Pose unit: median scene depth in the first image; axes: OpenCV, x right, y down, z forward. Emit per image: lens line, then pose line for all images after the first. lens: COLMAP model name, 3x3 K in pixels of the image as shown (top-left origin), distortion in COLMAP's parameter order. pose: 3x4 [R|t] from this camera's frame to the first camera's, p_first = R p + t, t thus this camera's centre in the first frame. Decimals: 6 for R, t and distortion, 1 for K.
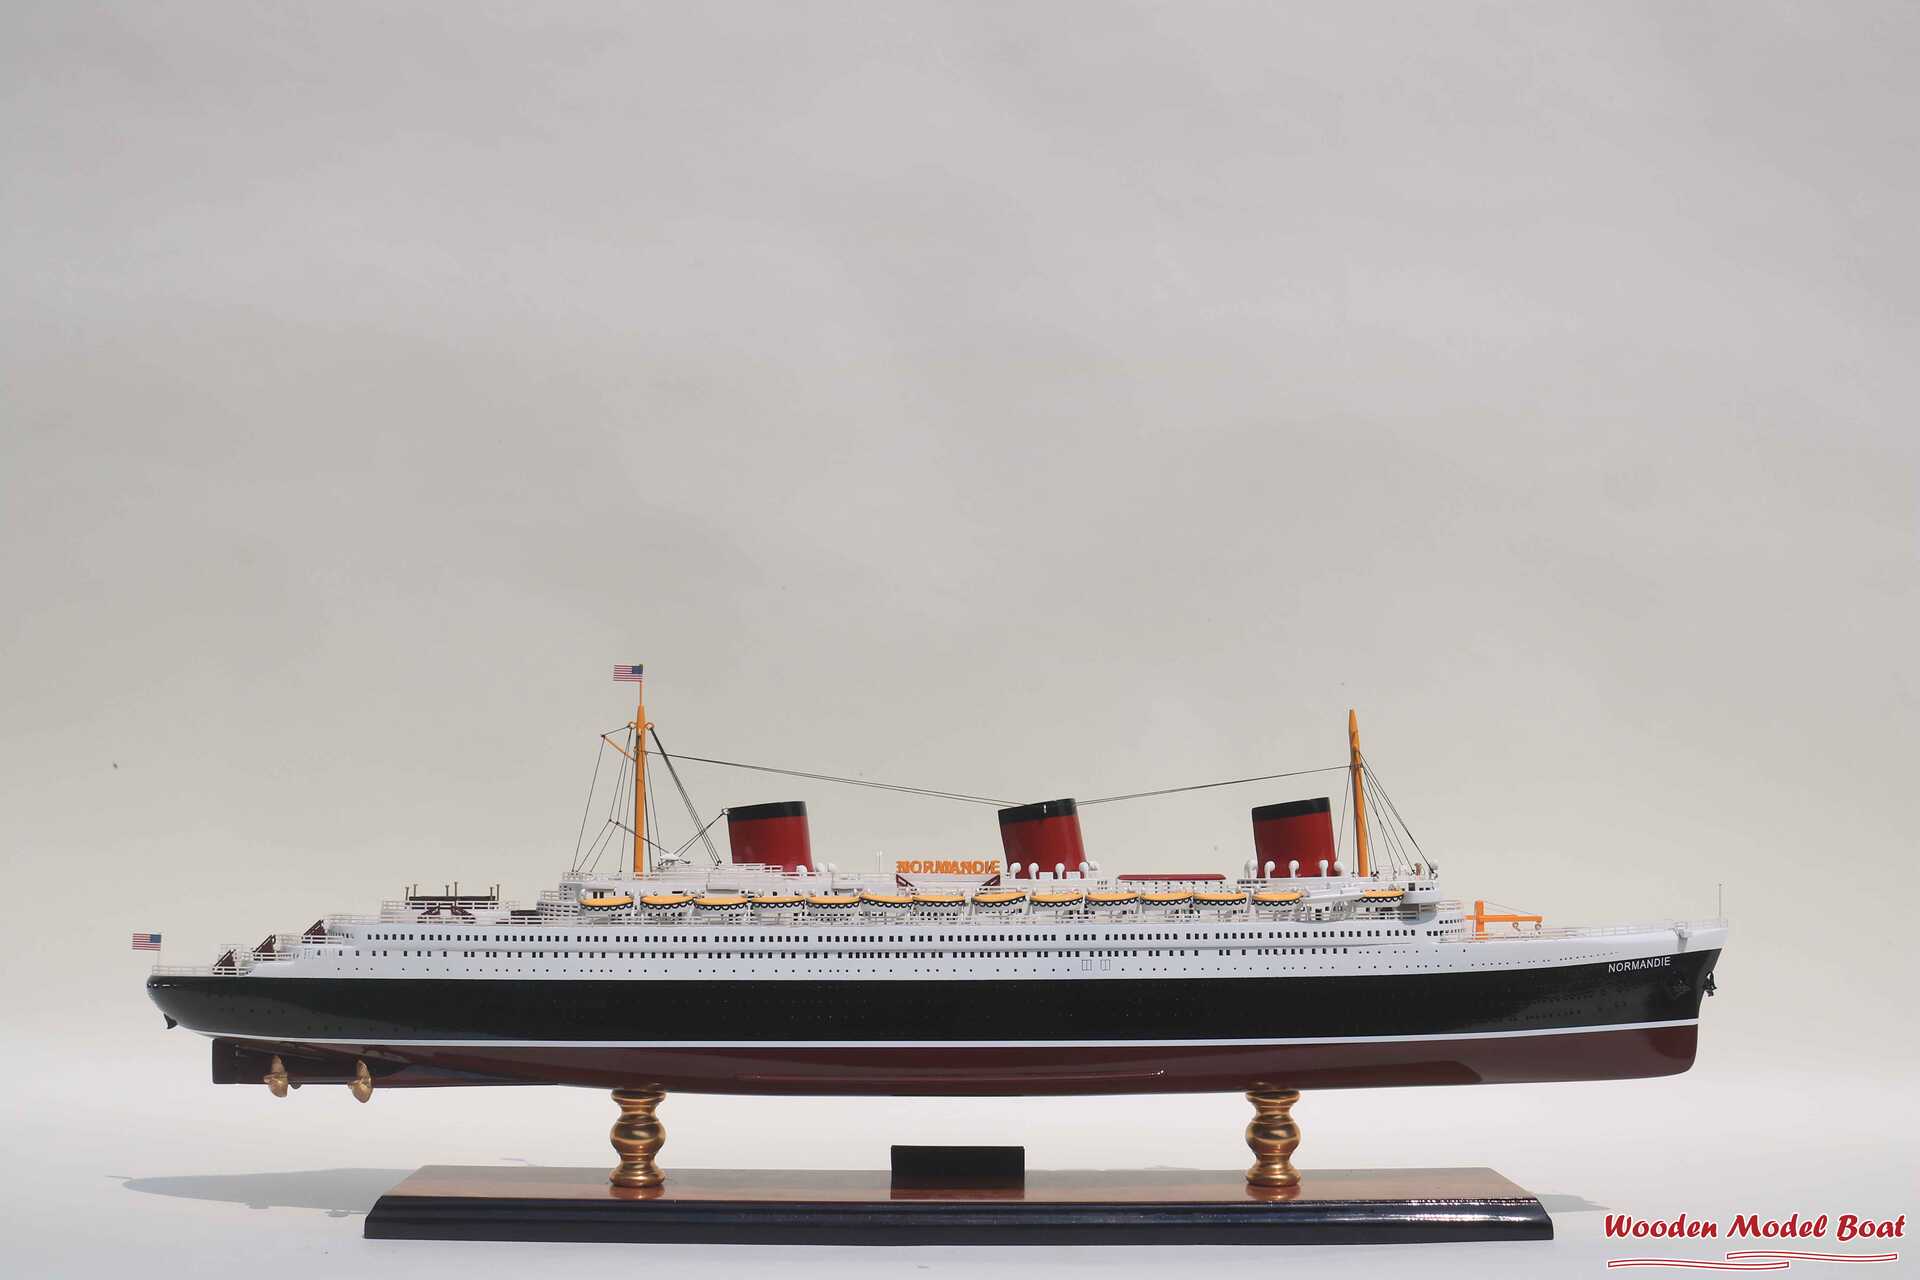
lens RADIAL K [[2126.8, 0, 928.7], [0, 2126.8, 616.0], [0, 0, 1]] dist [-0.075178, 0.000000]
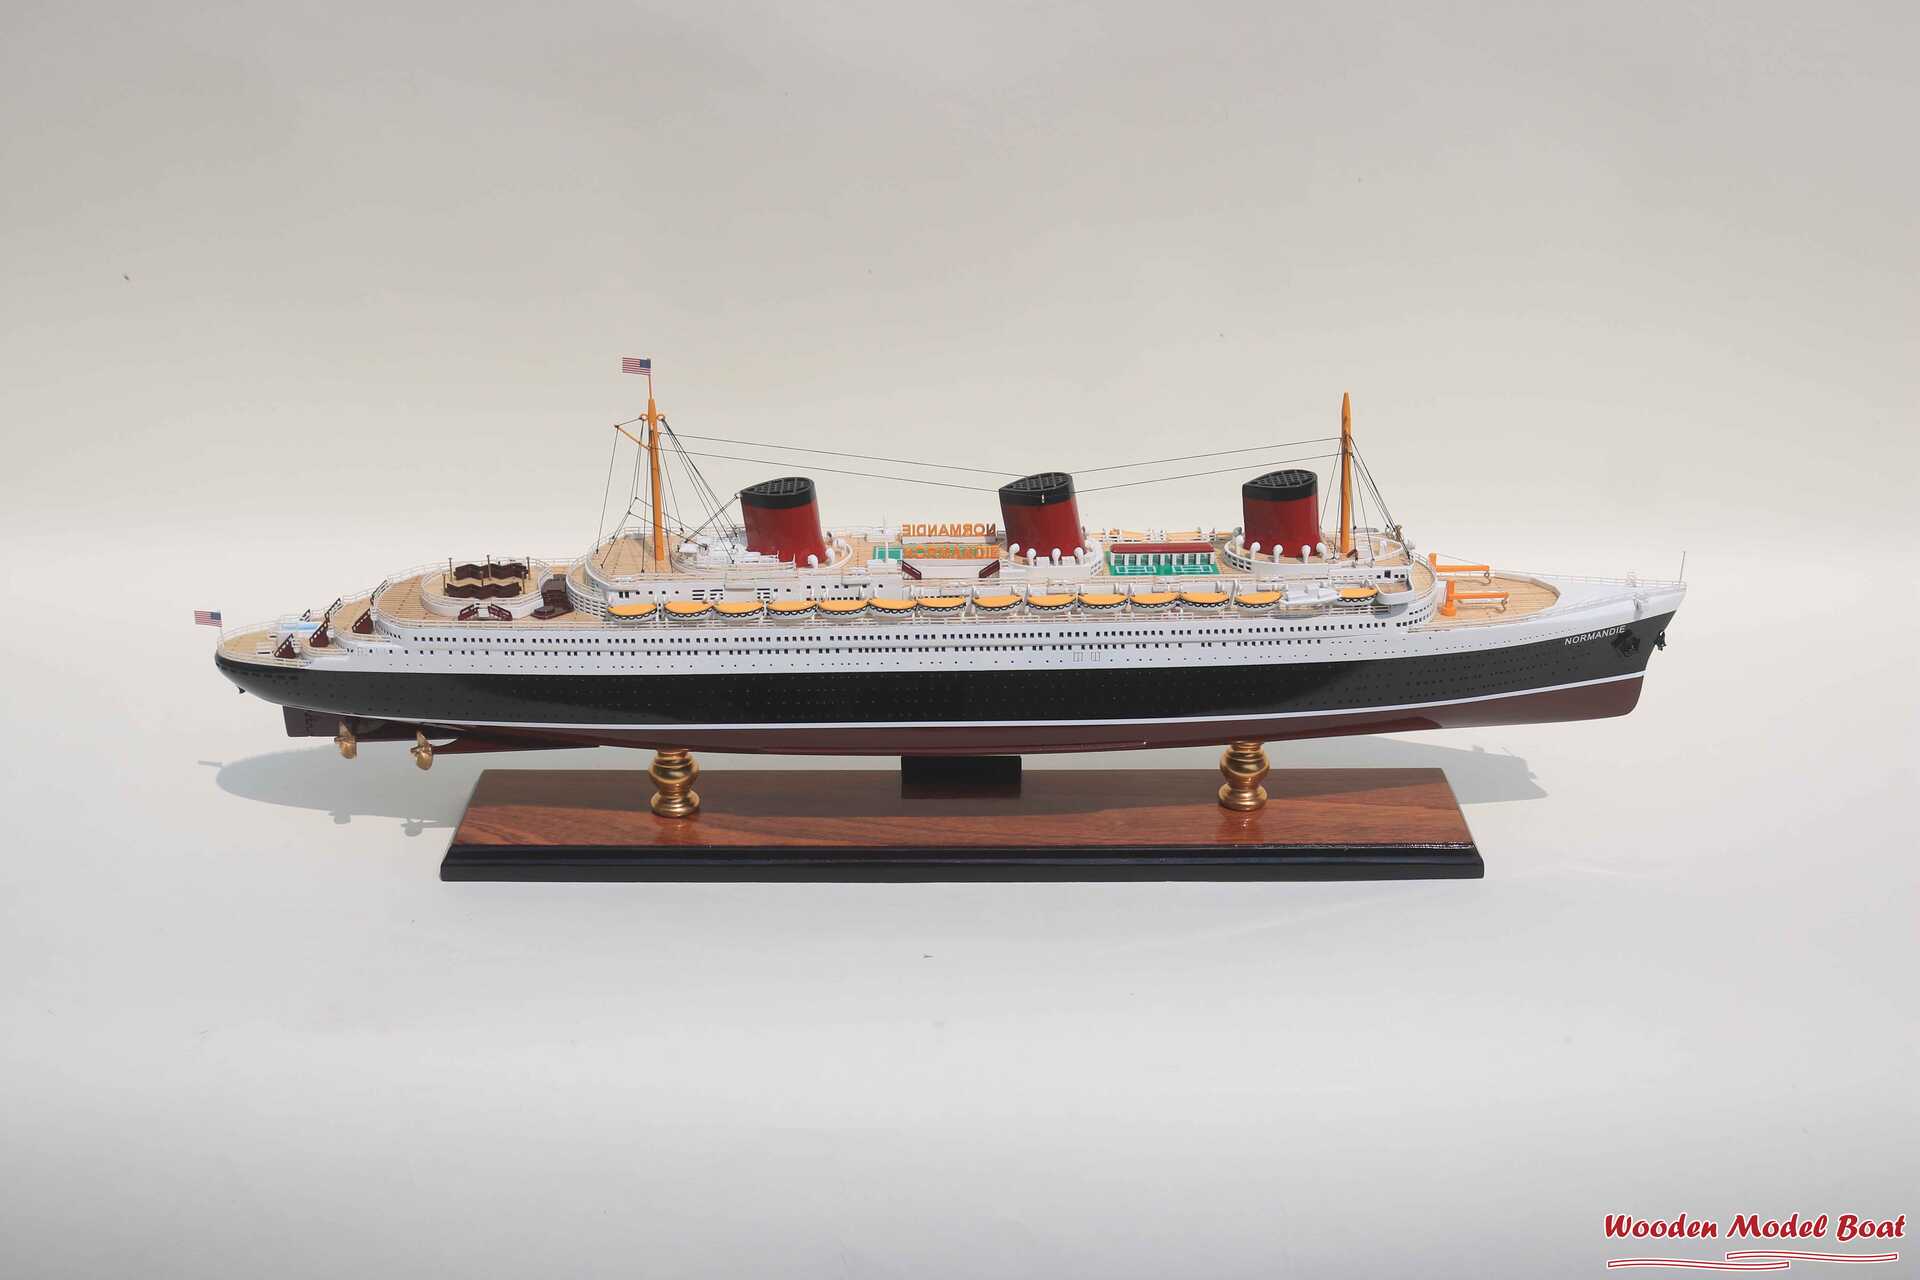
lens RADIAL K [[2197.3, 0, 924.6], [0, 2197.3, 662.7], [0, 0, 1]] dist [-0.080763, 0.000000]
pose [[0.999869, -0.003401, -0.015818, 0.013586], [0.010428, 0.882965, 0.469323, -0.357525], [0.012370, -0.469426, 0.882885, 0.007013]]
